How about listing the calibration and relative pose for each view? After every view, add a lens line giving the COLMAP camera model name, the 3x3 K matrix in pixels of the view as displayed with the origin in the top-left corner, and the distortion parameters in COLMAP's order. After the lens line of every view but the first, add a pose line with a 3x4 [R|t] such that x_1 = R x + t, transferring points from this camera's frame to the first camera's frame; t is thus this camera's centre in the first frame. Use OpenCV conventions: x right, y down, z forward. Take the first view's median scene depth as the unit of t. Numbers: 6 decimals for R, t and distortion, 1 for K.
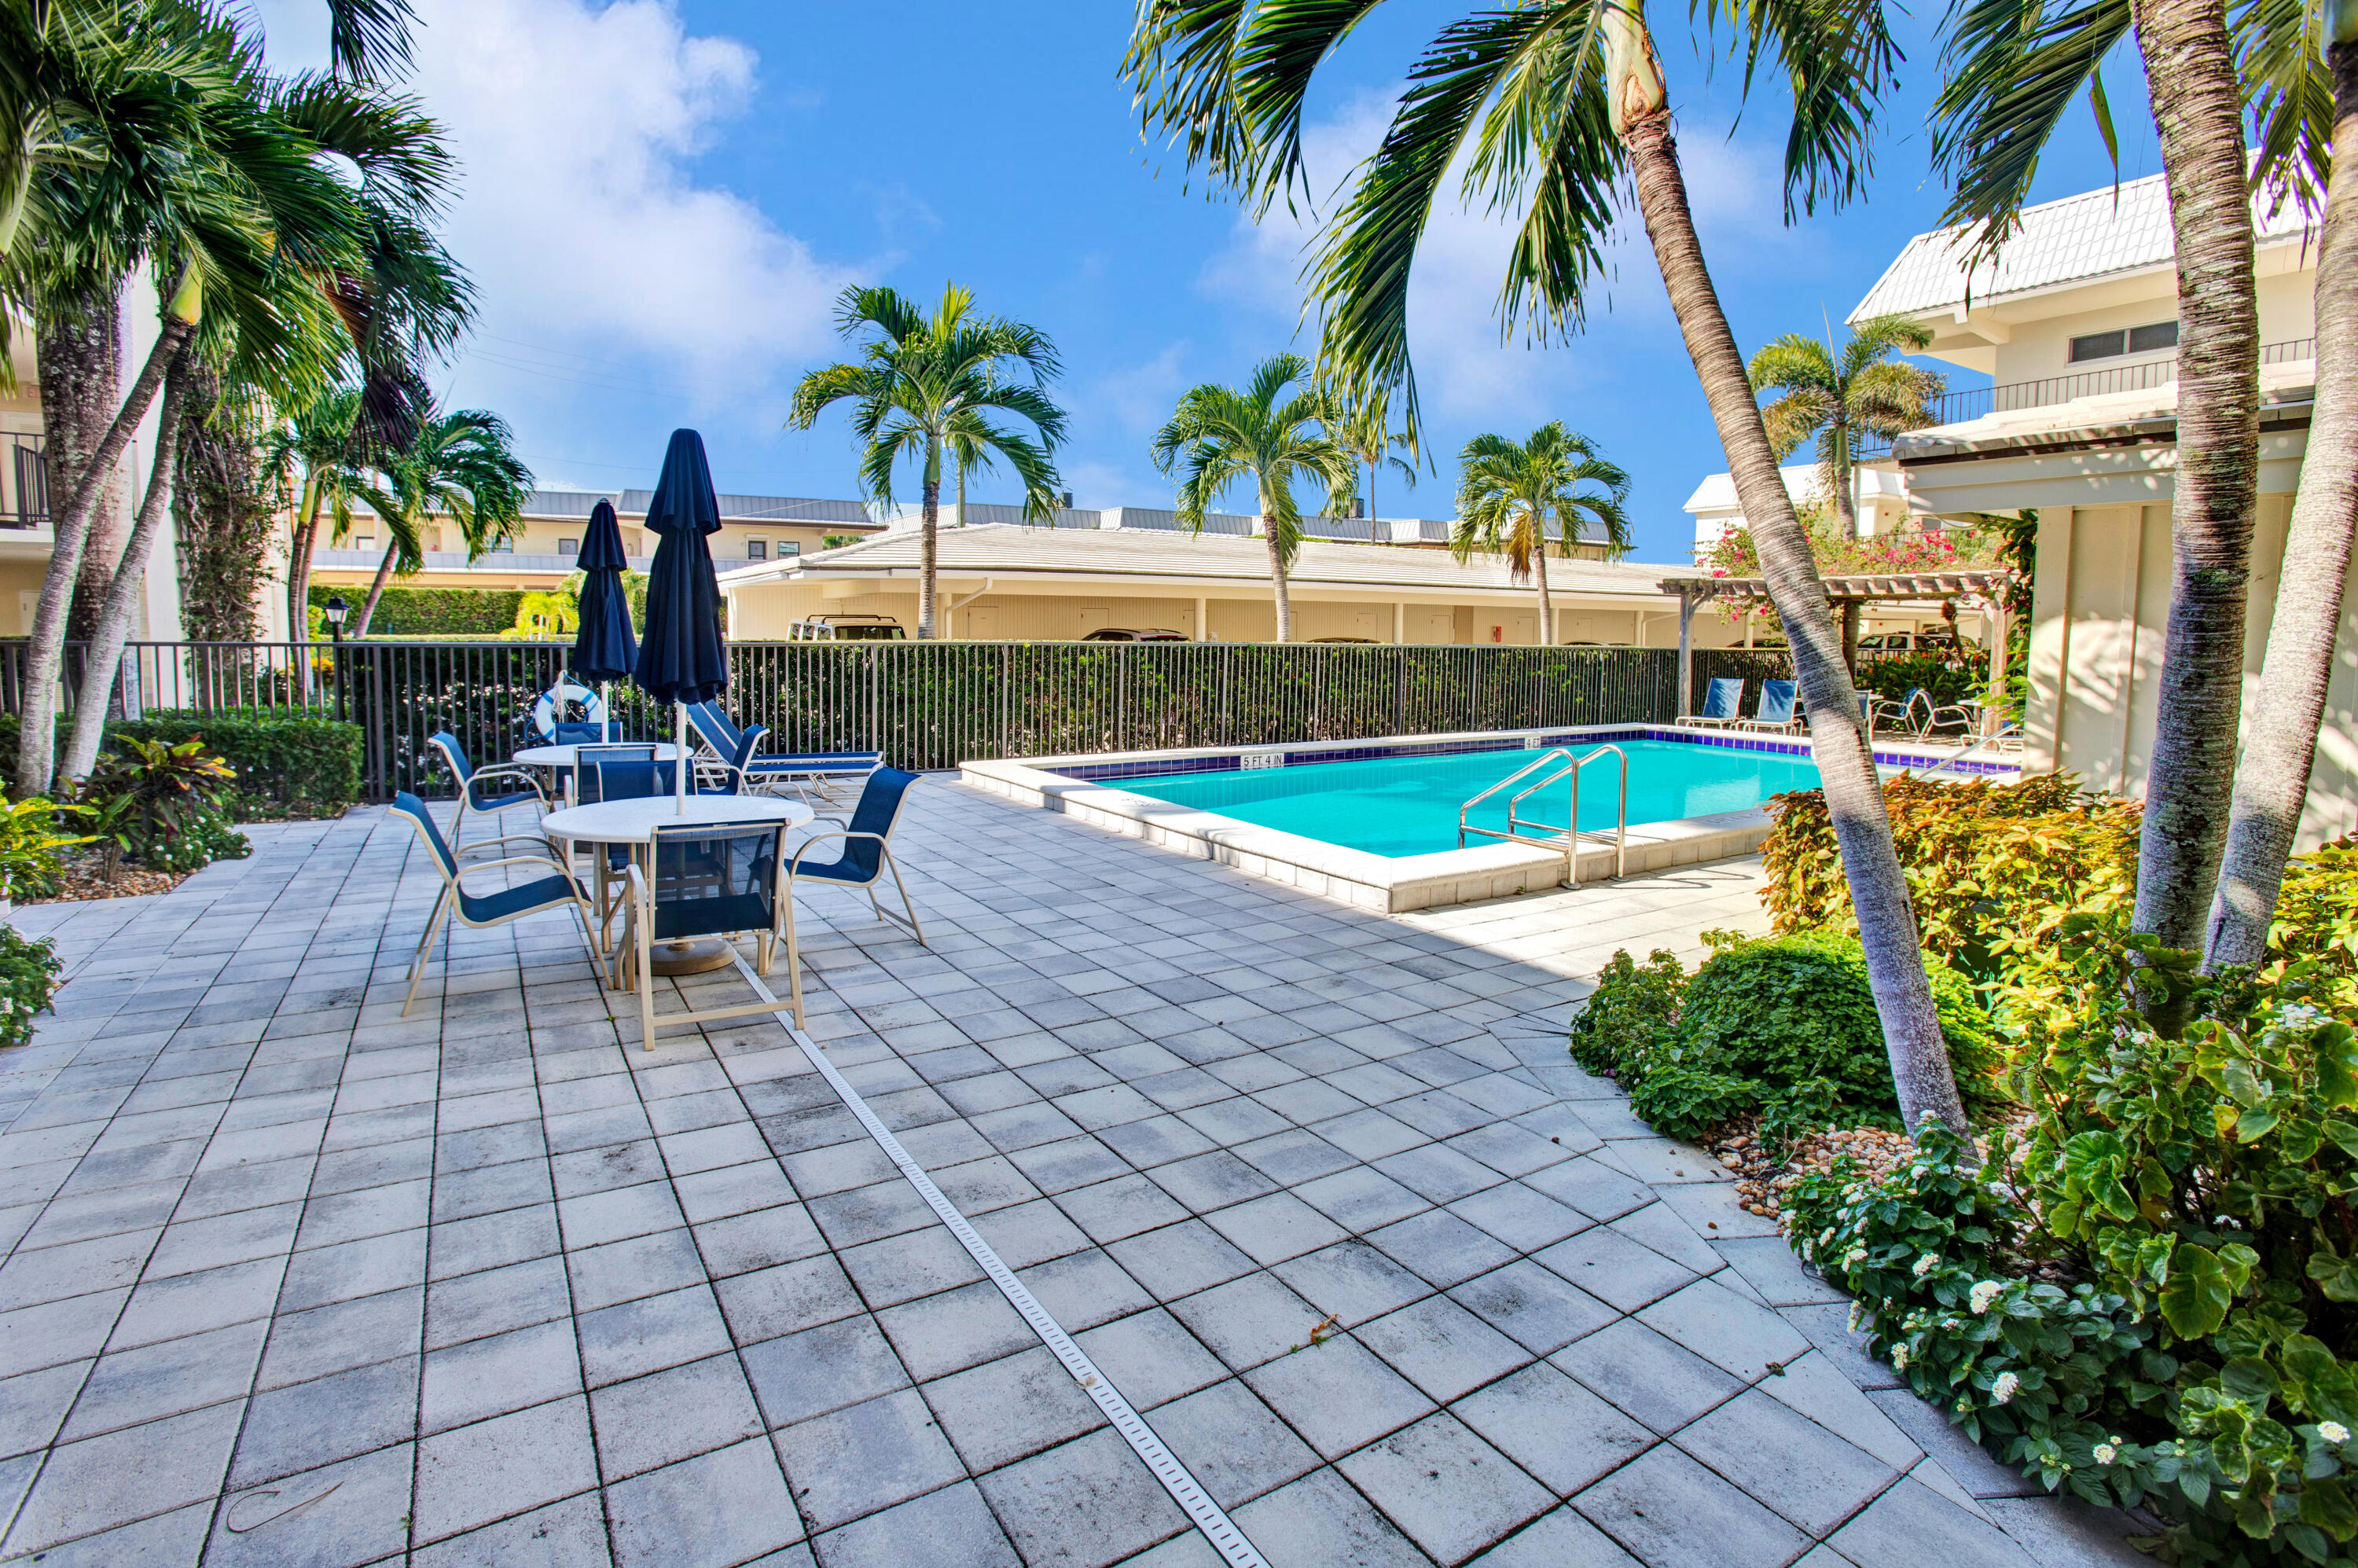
lens RADIAL K [[1199.4, 0, 1140.4], [0, 1199.4, 721.3], [0, 0, 1]] dist [-0.002075, -0.000198]
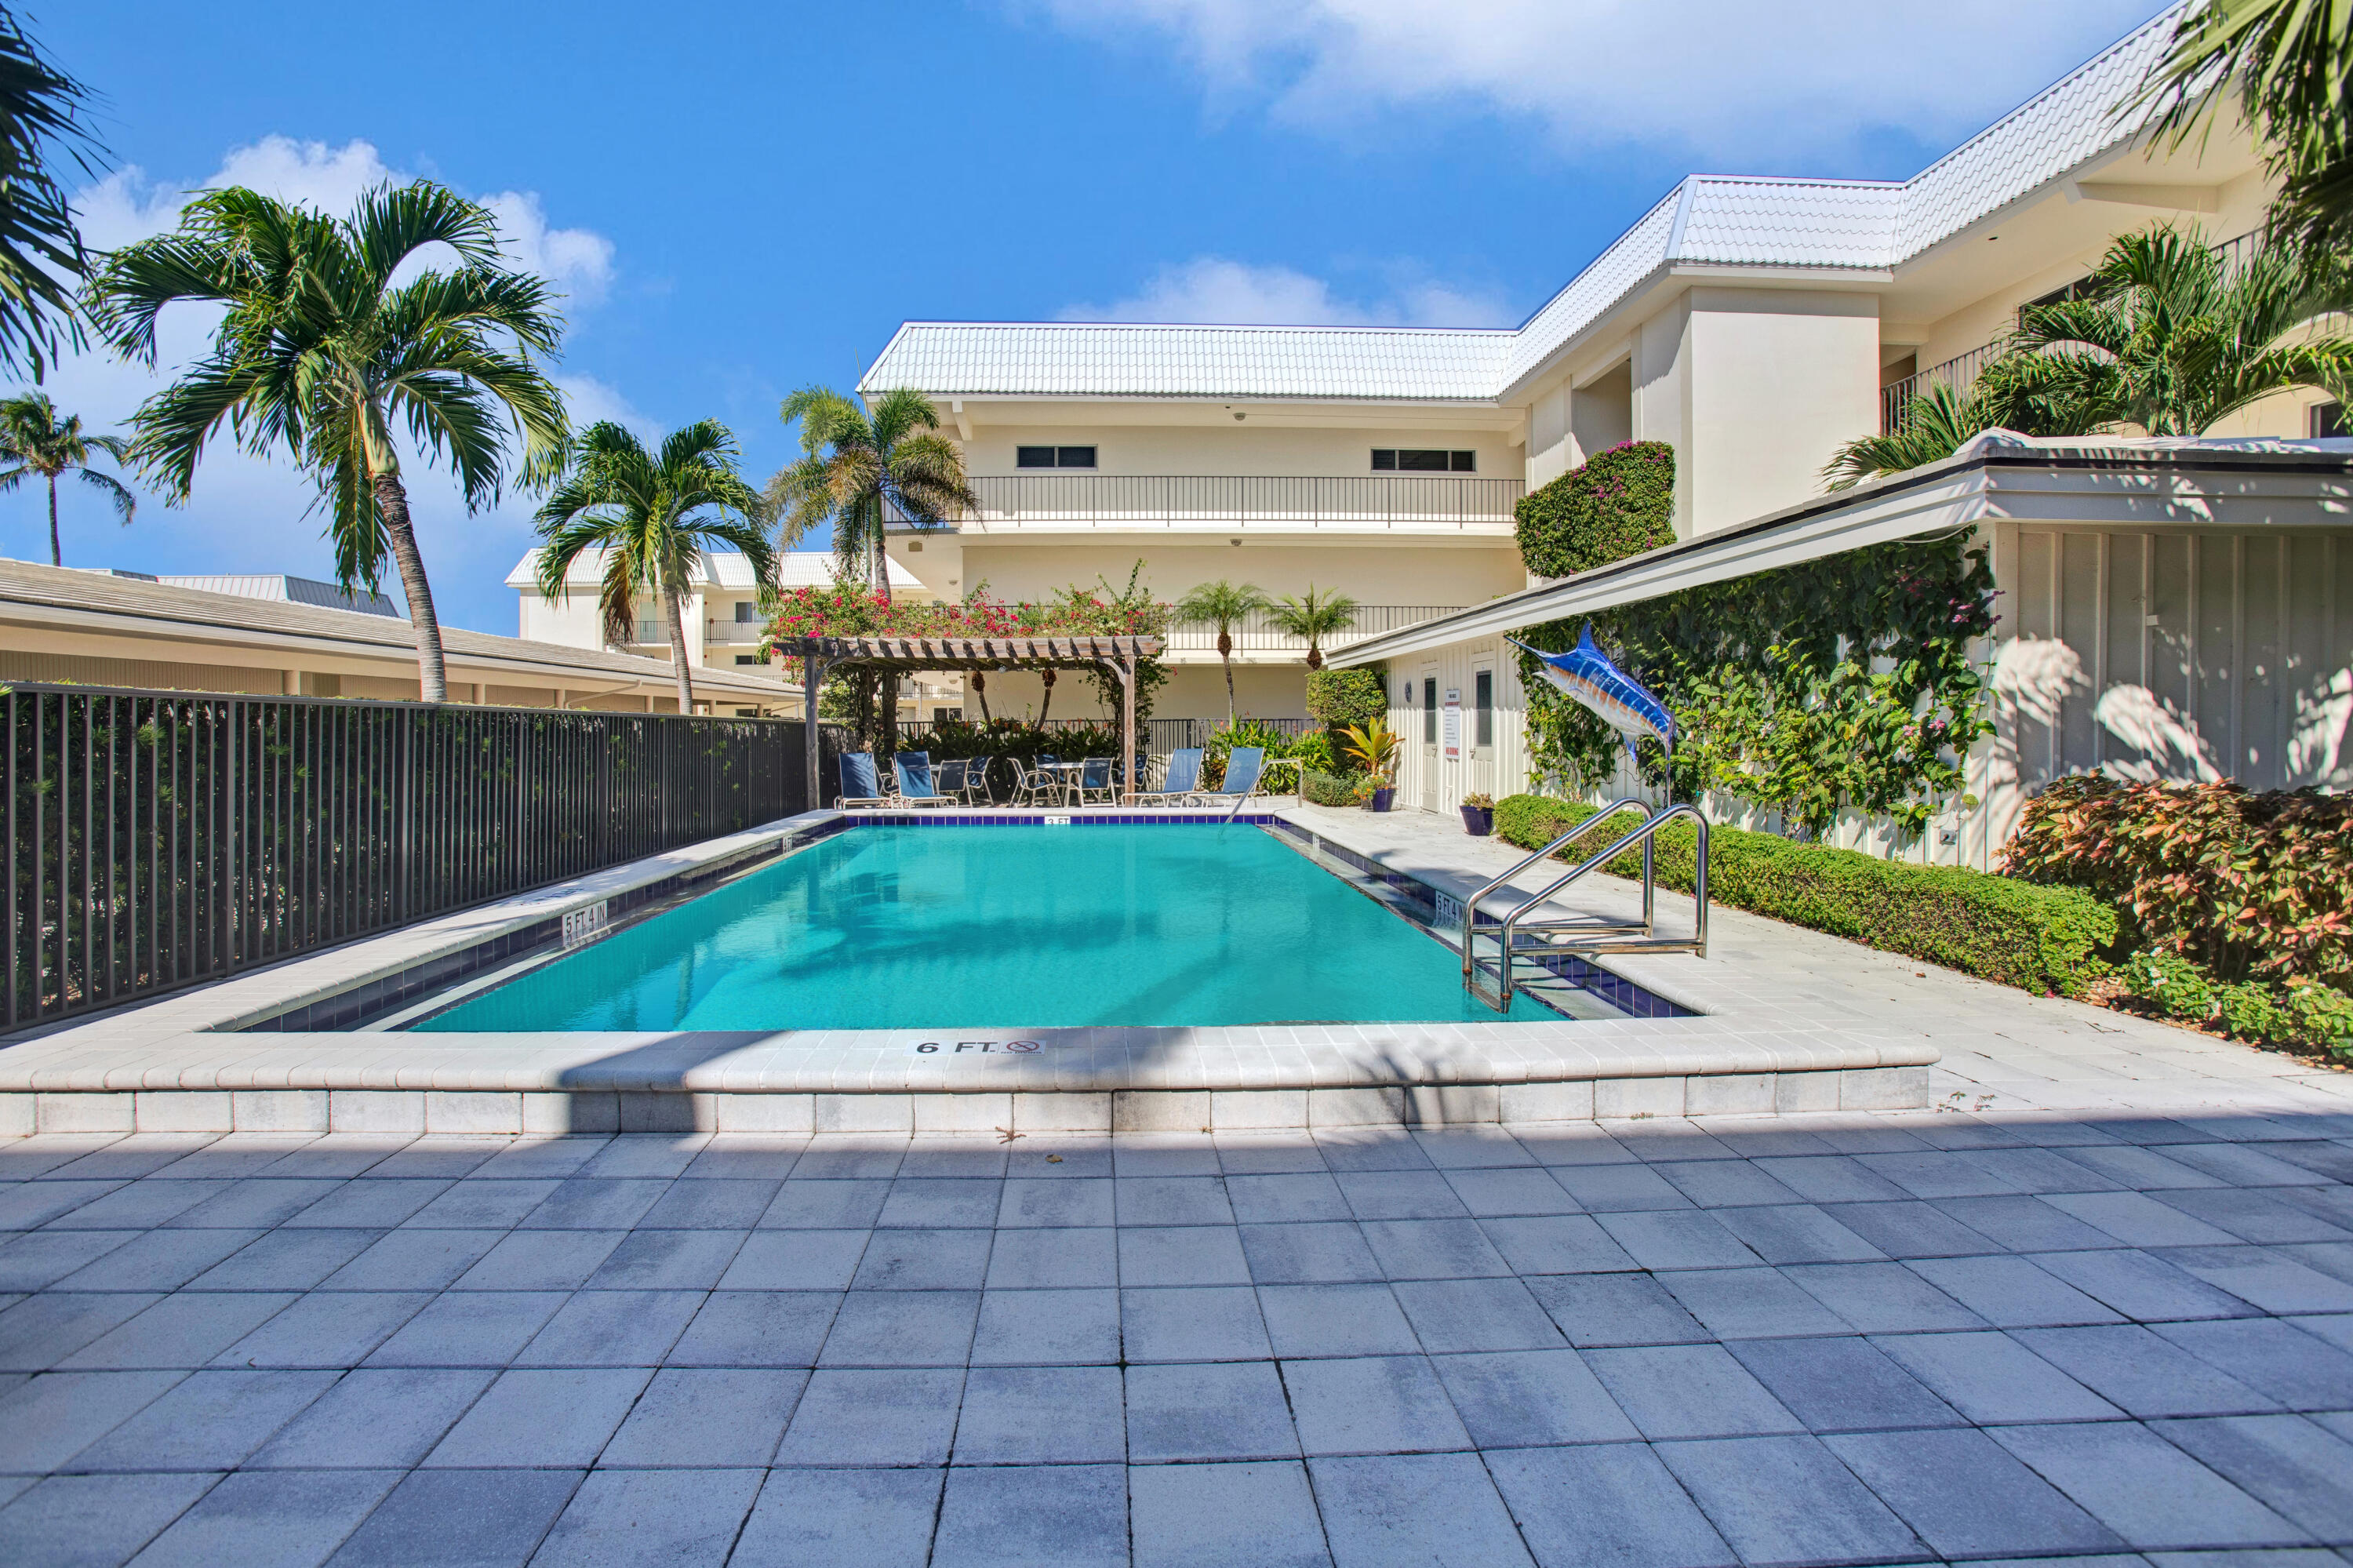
lens RADIAL K [[1196.9, 0, 1137.9], [0, 1196.9, 721.4], [0, 0, 1]] dist [-0.002075, -0.000198]
pose [[0.502494, -0.008532, 0.864538, -0.226631], [0.076593, 0.996459, -0.034685, -0.016431], [-0.861181, 0.083647, 0.501369, 0.526488]]
